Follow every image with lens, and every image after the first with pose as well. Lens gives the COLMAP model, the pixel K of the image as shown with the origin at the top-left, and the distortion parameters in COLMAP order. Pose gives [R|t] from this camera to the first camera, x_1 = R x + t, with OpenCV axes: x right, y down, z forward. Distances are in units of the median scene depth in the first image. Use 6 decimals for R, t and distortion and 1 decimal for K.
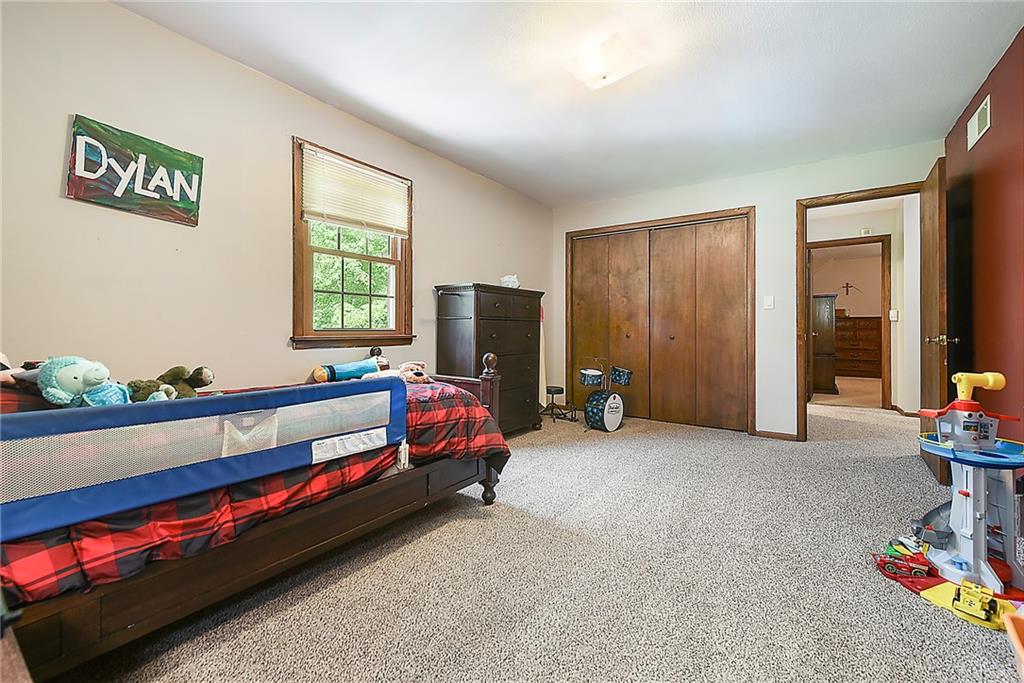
lens RADIAL K [[414.8, 0, 513.0], [0, 414.8, 331.2], [0, 0, 1]] dist [0.000715, -0.000120]
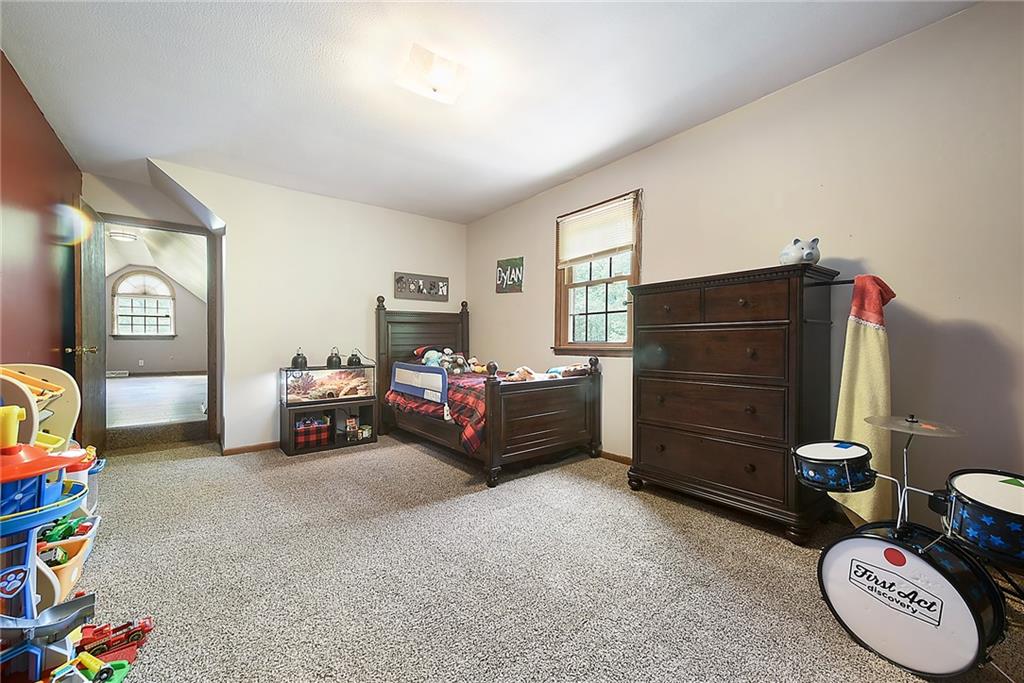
lens RADIAL K [[391.0, 0, 512.7], [0, 391.0, 345.2], [0, 0, 1]] dist [0.000819, -0.000021]
pose [[-0.260782, 0.002056, -0.965396, 1.177982], [-0.005832, 0.999976, 0.003705, 0.001940], [0.965380, 0.006596, -0.260763, 1.567099]]
